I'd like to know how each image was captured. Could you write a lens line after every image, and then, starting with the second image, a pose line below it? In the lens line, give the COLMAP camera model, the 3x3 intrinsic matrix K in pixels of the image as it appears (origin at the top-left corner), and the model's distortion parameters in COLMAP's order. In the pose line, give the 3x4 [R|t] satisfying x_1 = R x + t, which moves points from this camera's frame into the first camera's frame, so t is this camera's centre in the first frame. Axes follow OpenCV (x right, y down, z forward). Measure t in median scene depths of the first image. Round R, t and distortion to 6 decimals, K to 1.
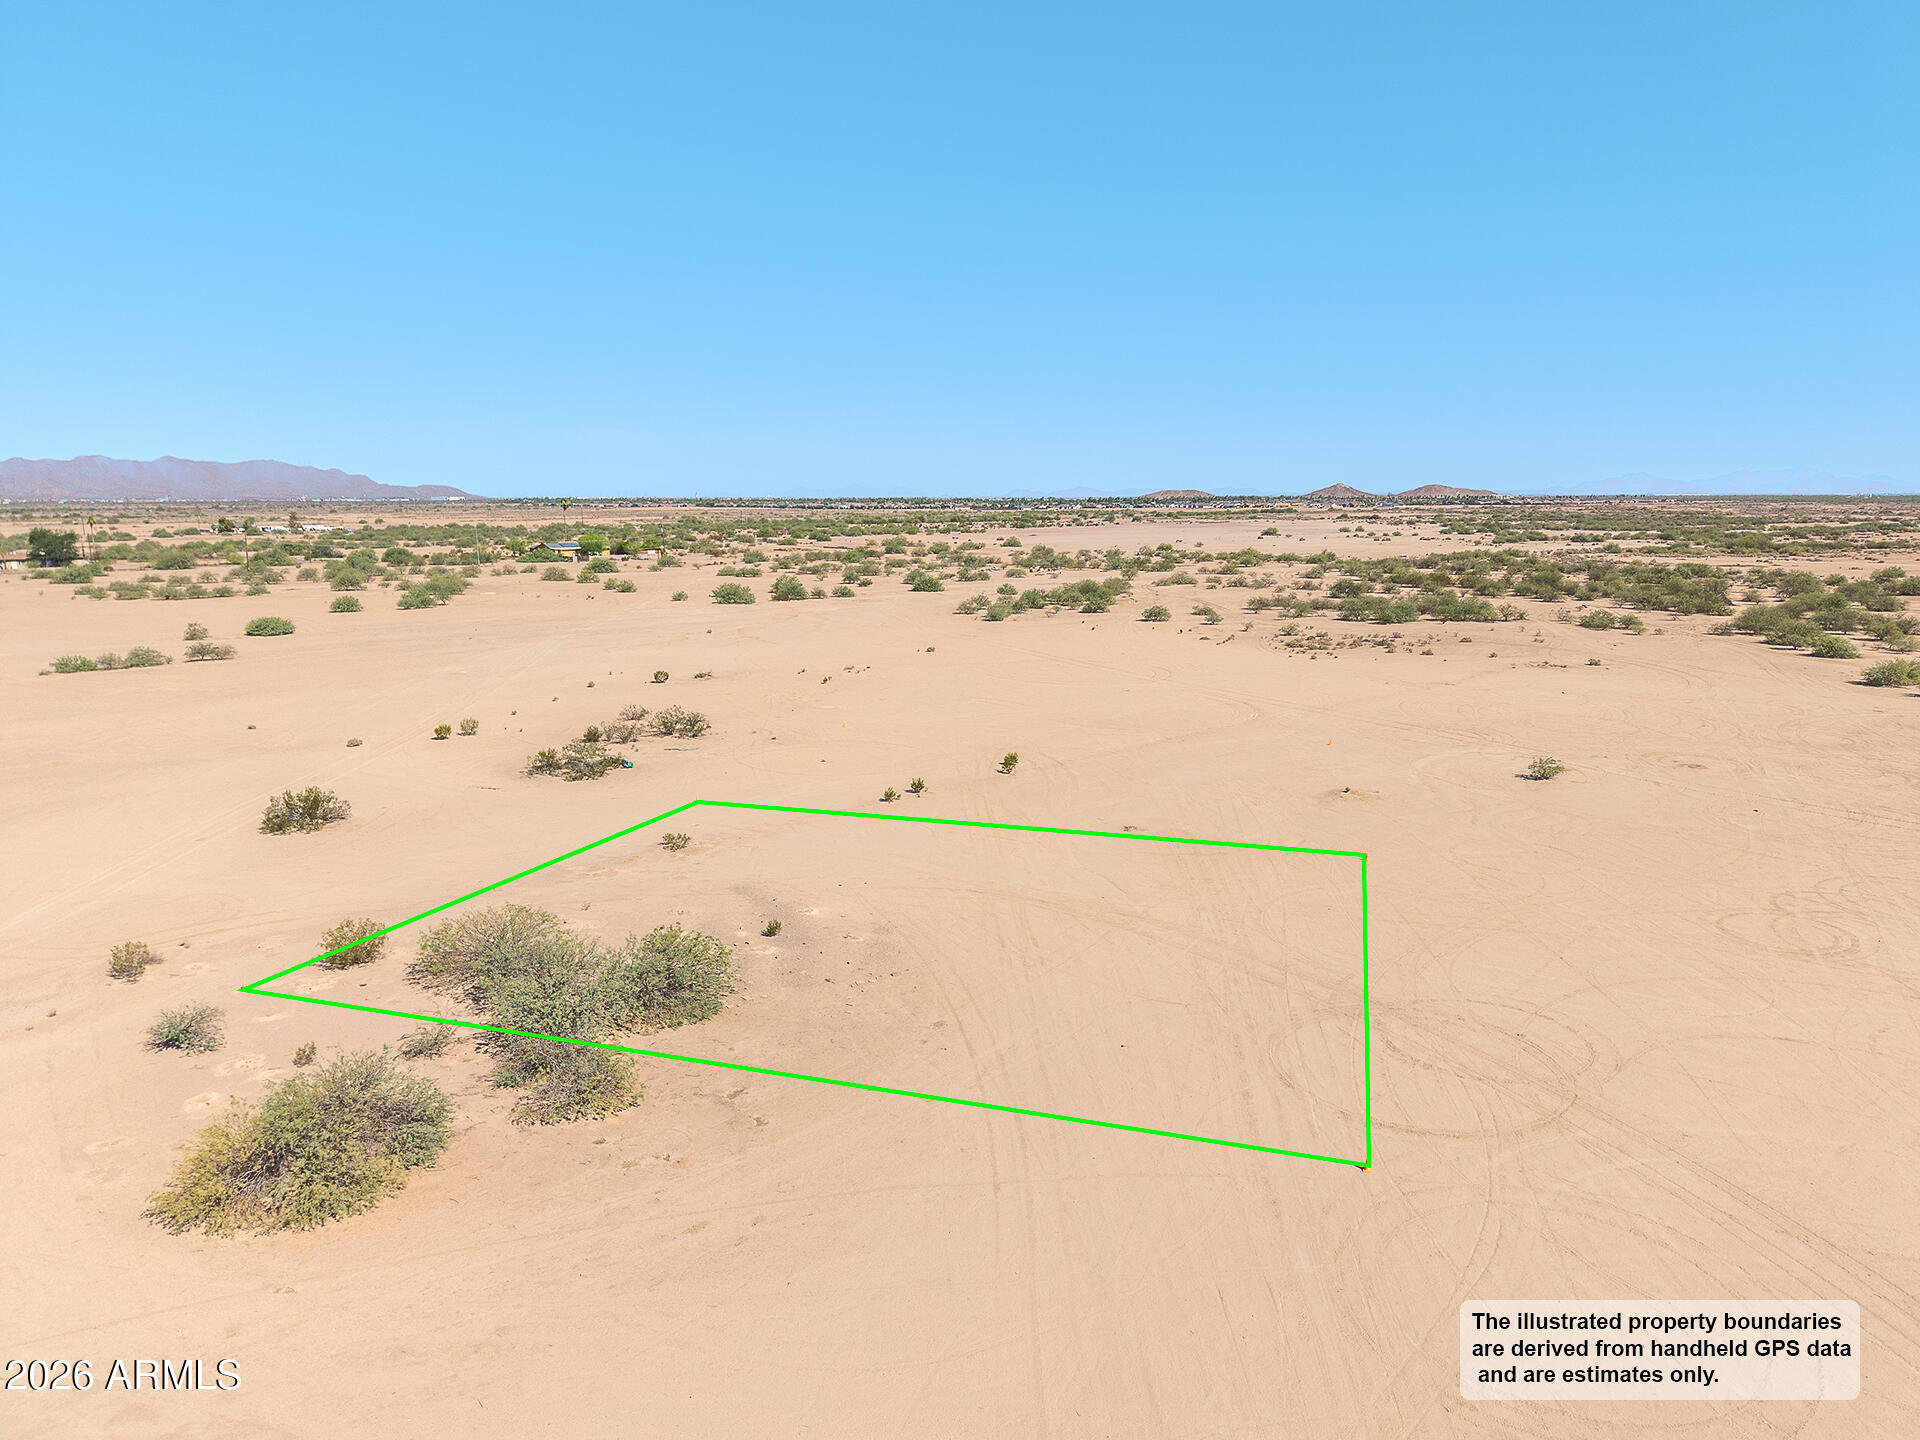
lens RADIAL K [[1277.8, 0, 959.1], [0, 1277.8, 713.2], [0, 0, 1]] dist [0.031956, -0.029893]
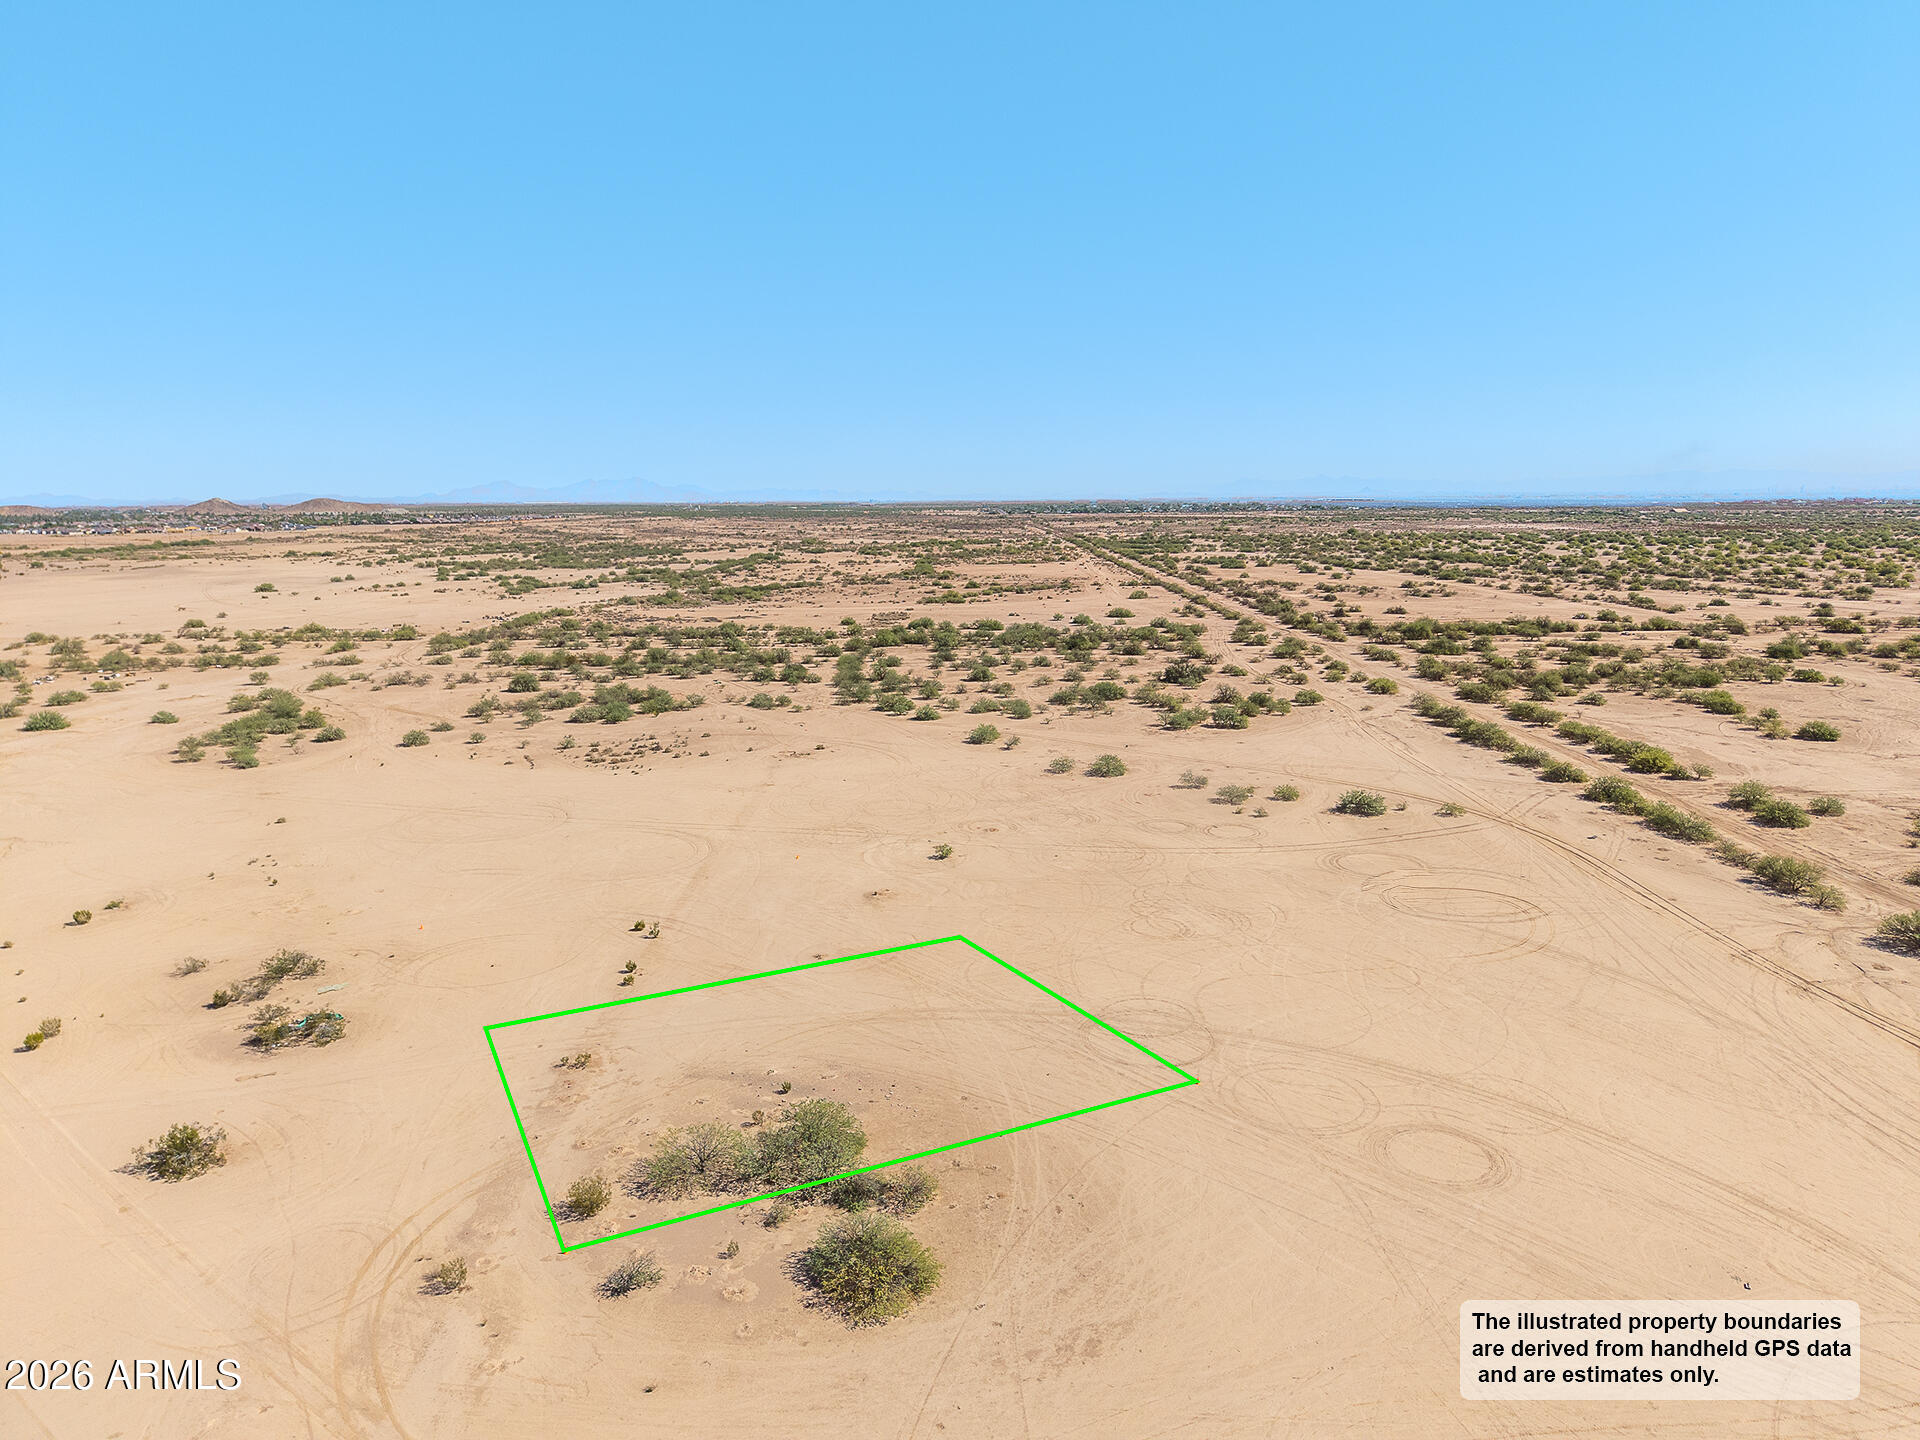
lens RADIAL K [[1277.8, 0, 952.8], [0, 1277.8, 714.6], [0, 0, 1]] dist [0.031956, -0.029893]
pose [[0.688635, -0.126035, 0.714071, -0.590190], [0.129395, 0.990331, 0.050010, -0.183199], [-0.713470, 0.057958, 0.698285, -0.138301]]
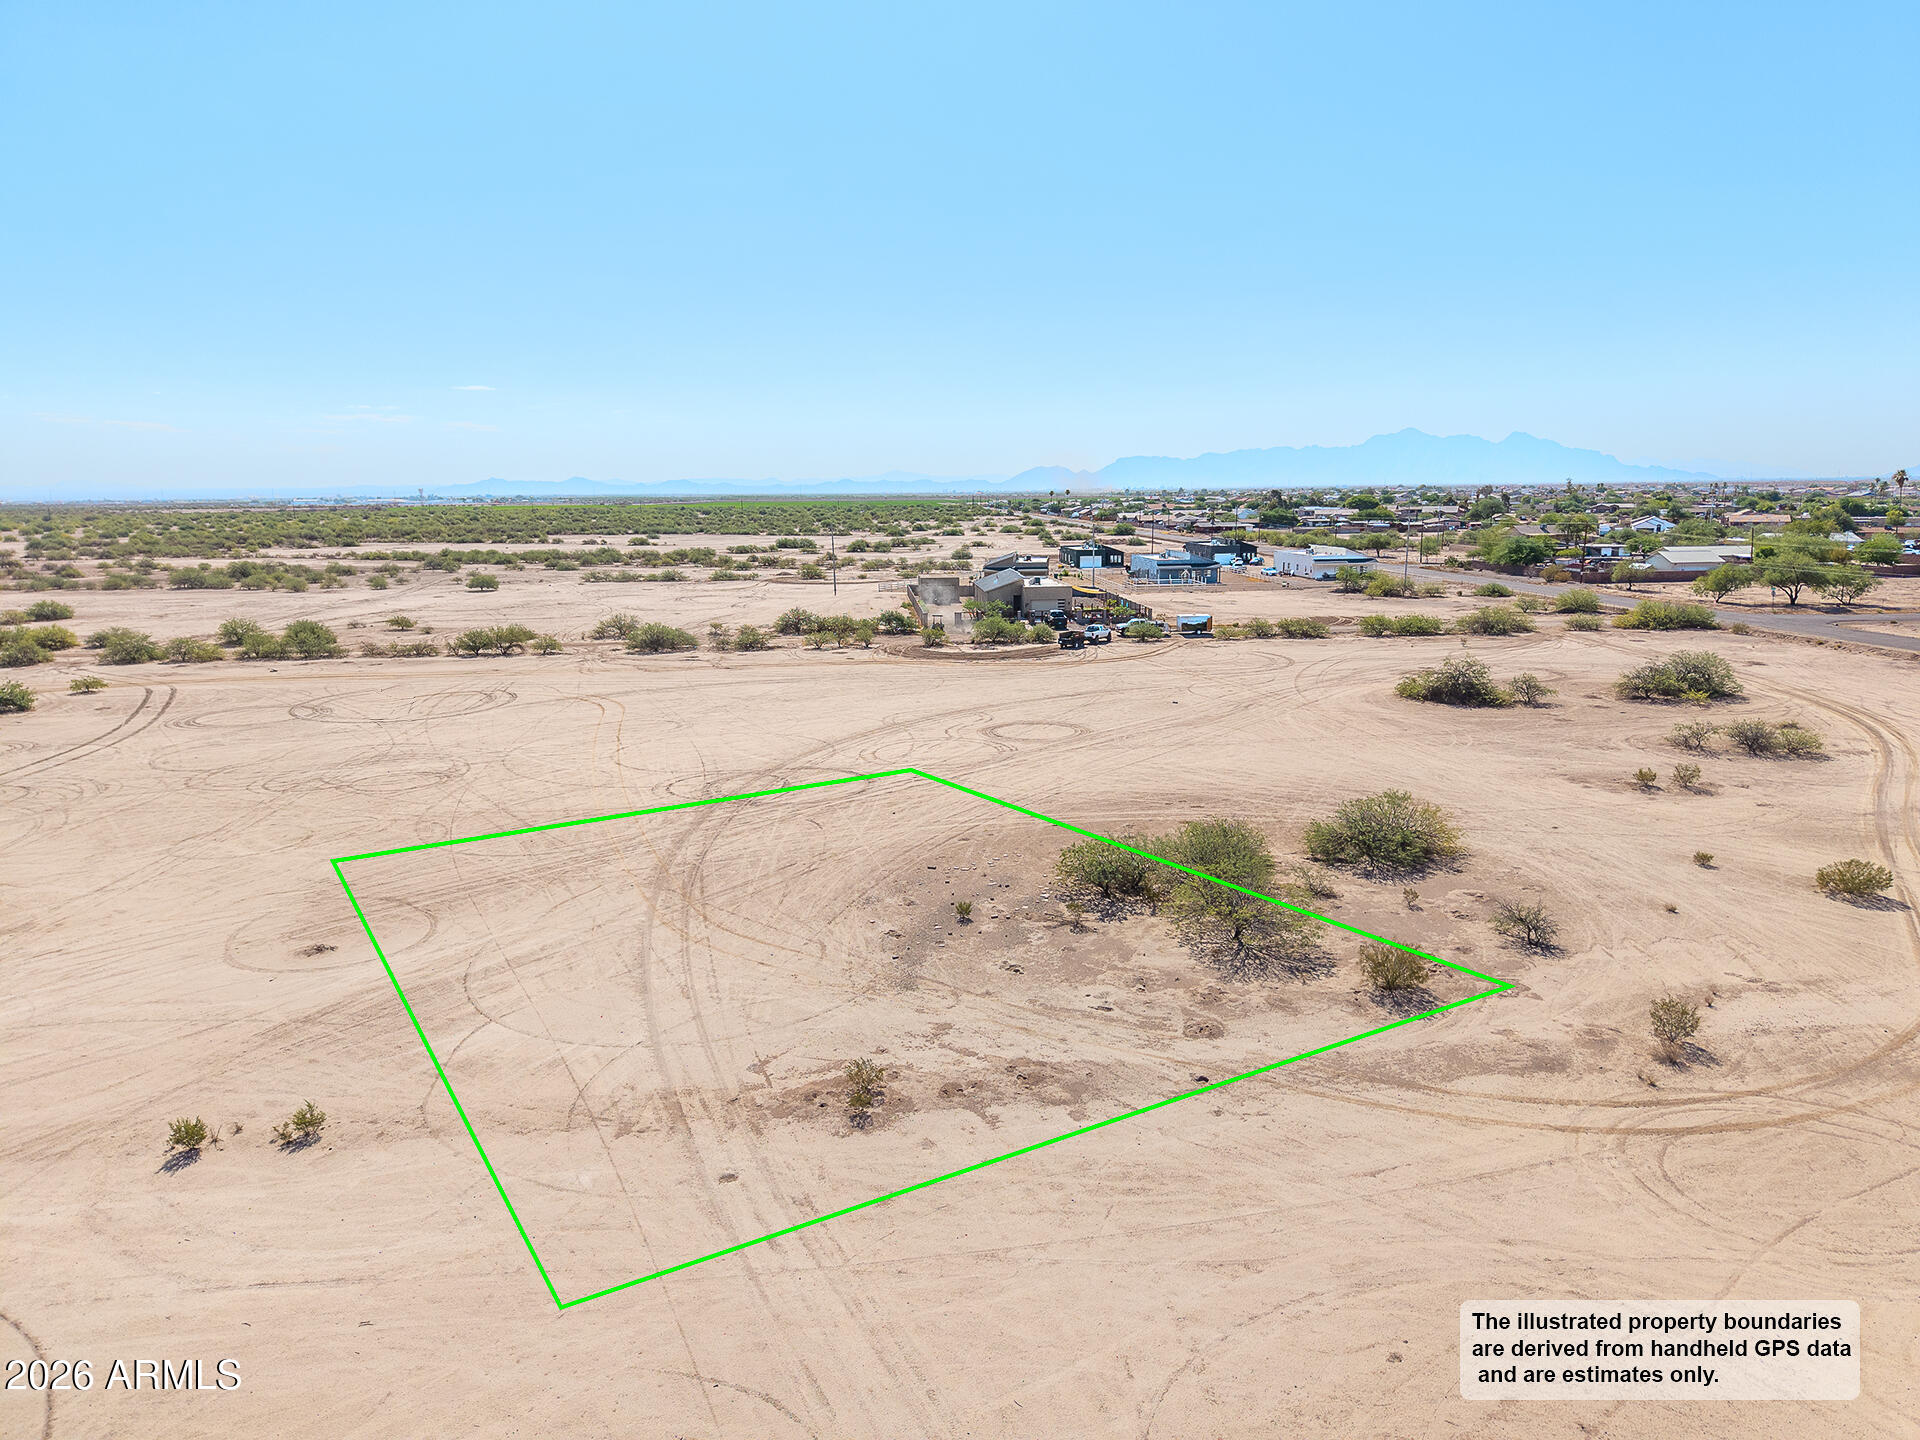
lens RADIAL K [[1277.8, 0, 957.1], [0, 1277.8, 723.6], [0, 0, 1]] dist [0.031956, -0.029893]
pose [[-0.782193, -0.098983, 0.615123, -0.396813], [0.119112, 0.945331, 0.303582, -0.140124], [-0.611544, 0.310728, -0.727641, 0.923039]]
